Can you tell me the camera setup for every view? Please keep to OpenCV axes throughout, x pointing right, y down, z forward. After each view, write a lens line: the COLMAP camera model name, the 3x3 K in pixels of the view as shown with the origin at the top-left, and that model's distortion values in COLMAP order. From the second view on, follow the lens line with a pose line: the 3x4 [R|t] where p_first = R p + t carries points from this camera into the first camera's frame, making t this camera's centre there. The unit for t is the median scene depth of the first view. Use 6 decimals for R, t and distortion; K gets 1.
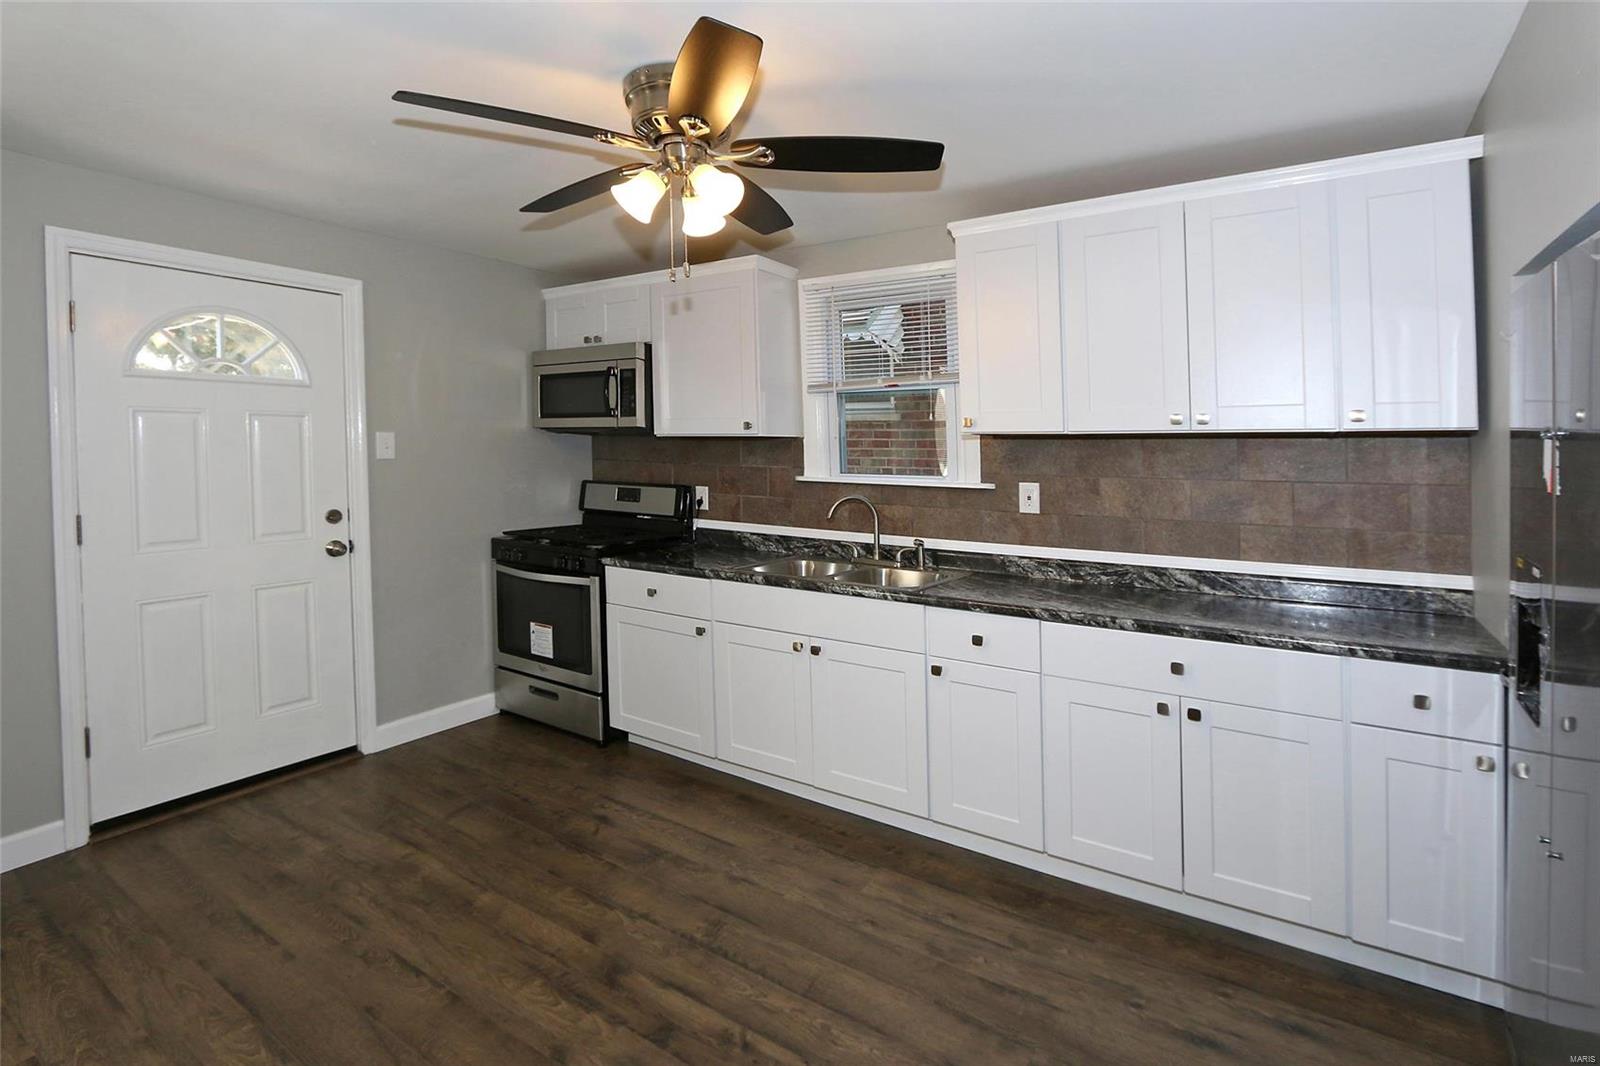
lens RADIAL K [[776.9, 0, 815.5], [0, 776.9, 481.3], [0, 0, 1]] dist [-0.016024, 0.001003]
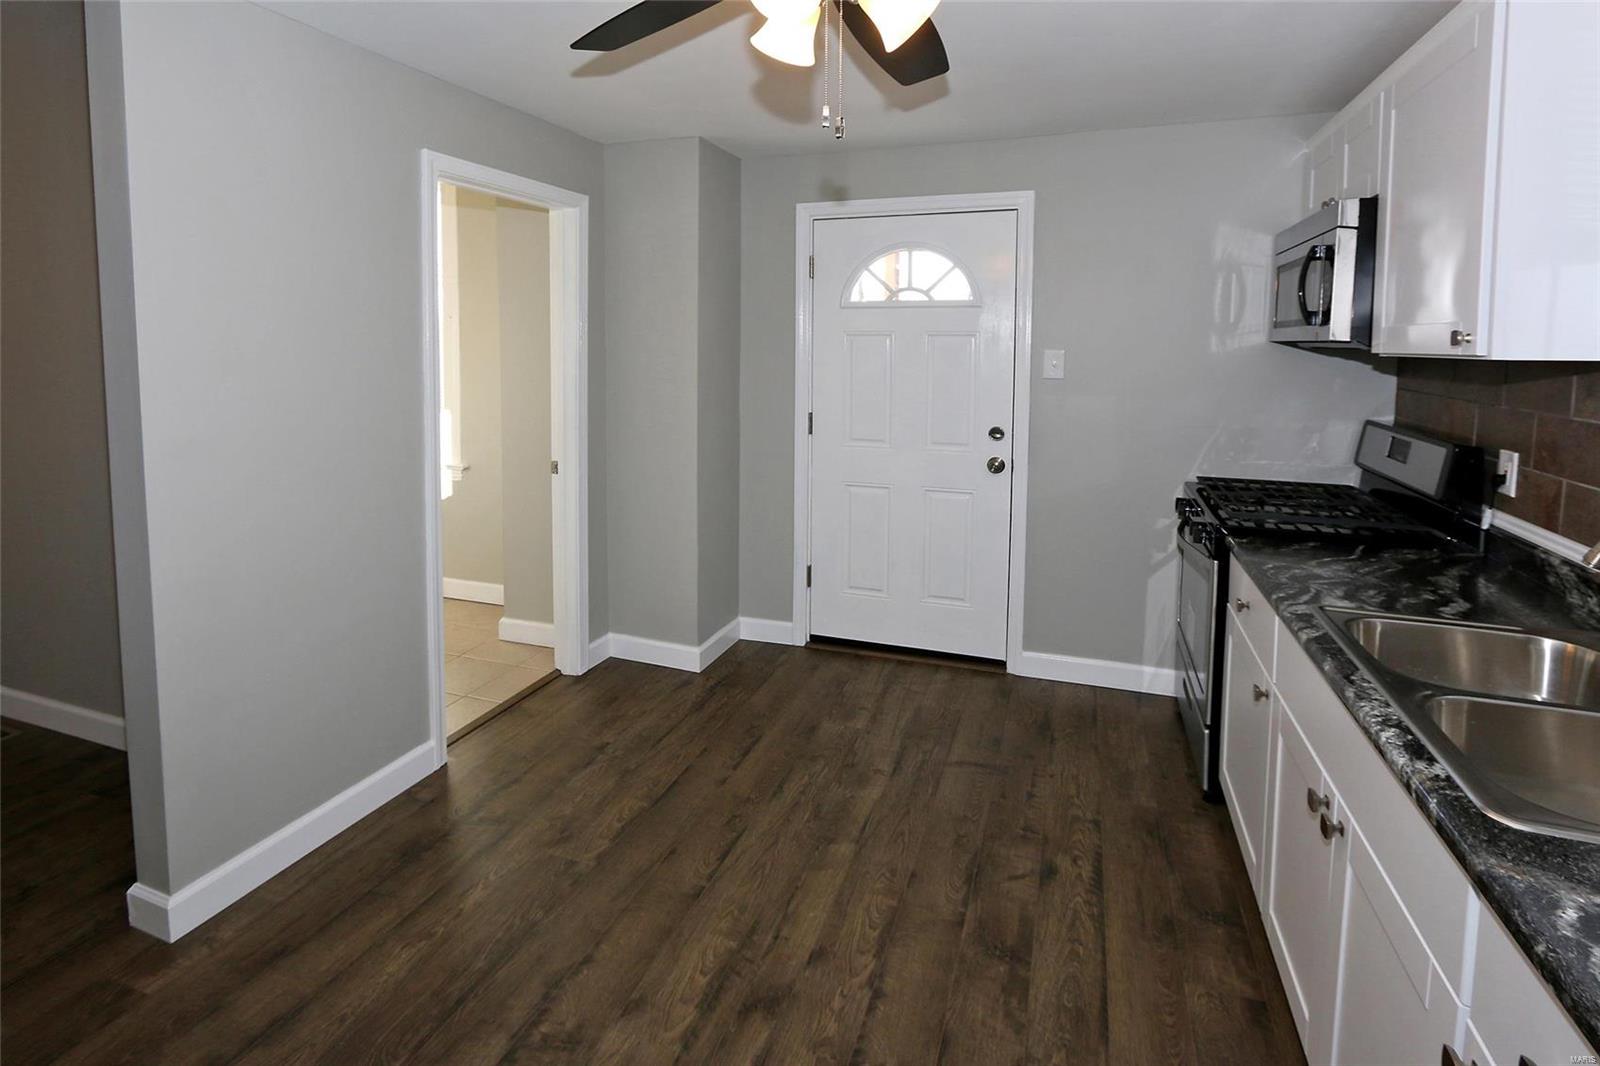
lens RADIAL K [[776.9, 0, 803.9], [0, 776.9, 440.3], [0, 0, 1]] dist [-0.016024, 0.001003]
pose [[0.229355, 0.111100, -0.966981, 0.343951], [-0.047948, 0.993548, 0.102780, -0.043642], [0.972161, 0.022792, 0.233202, 0.580115]]
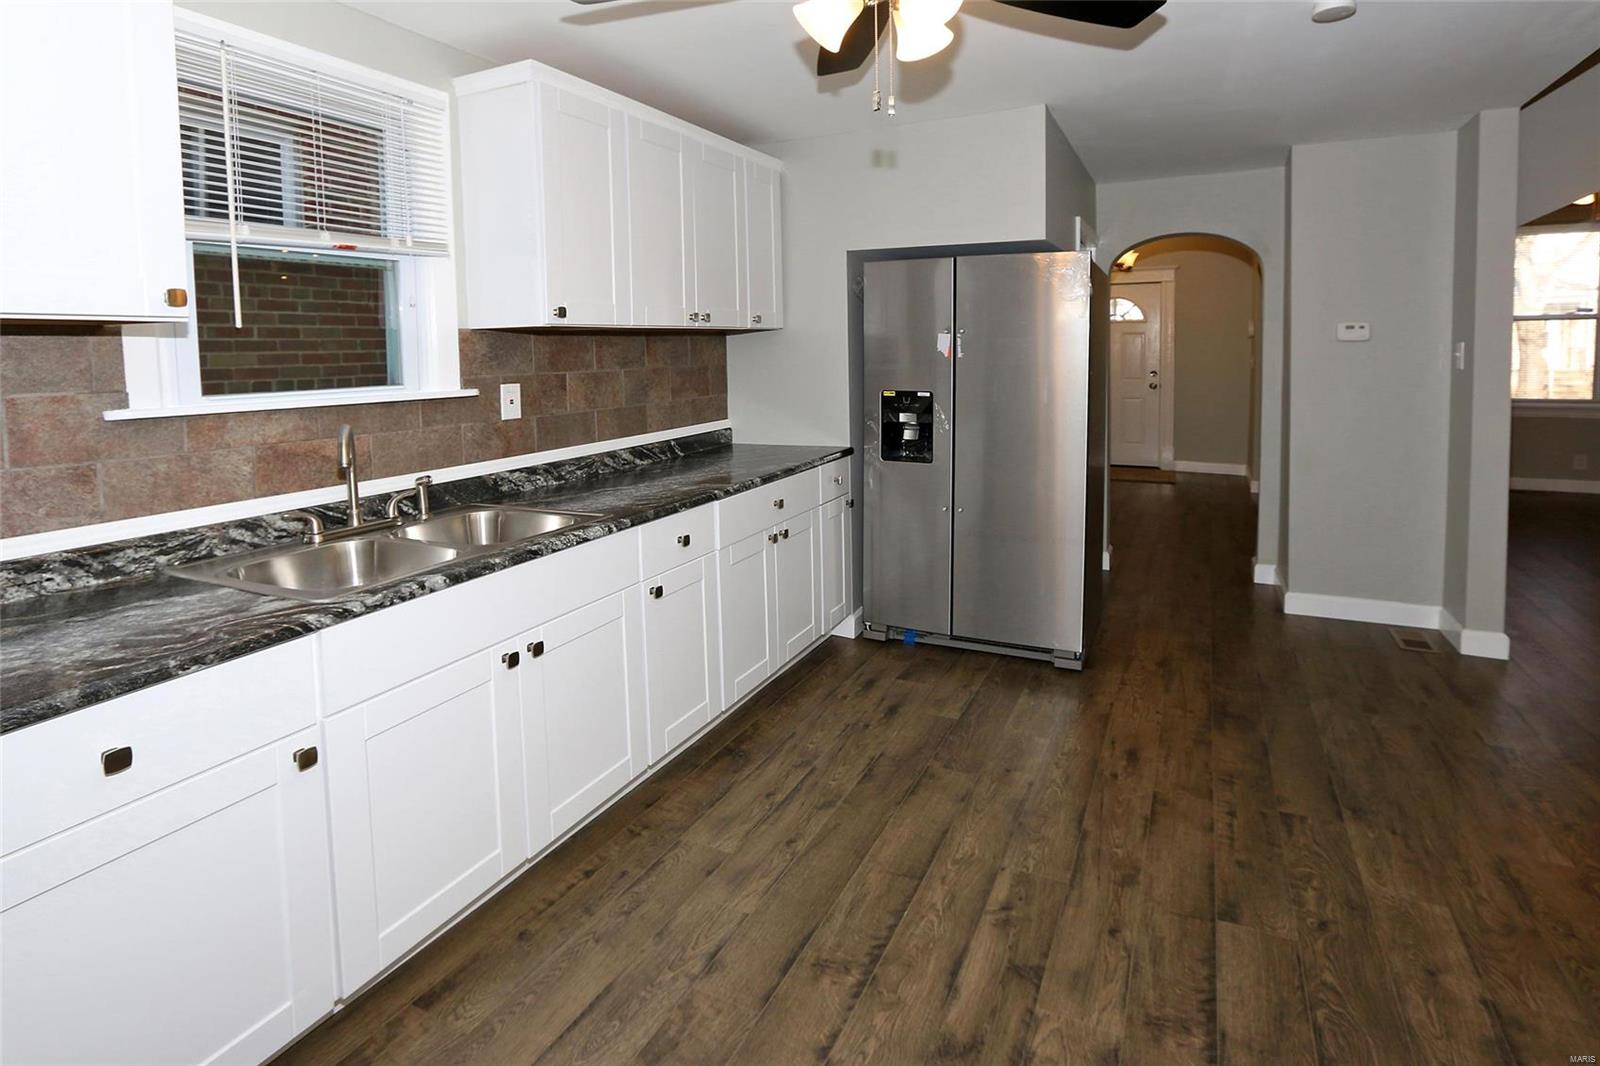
lens RADIAL K [[776.9, 0, 786.0], [0, 776.9, 399.3], [0, 0, 1]] dist [-0.016024, 0.001003]
pose [[-0.084611, -0.072283, 0.993789, -0.649368], [0.057749, 0.995333, 0.077312, -0.032256], [-0.994739, 0.063932, -0.080042, 0.822835]]
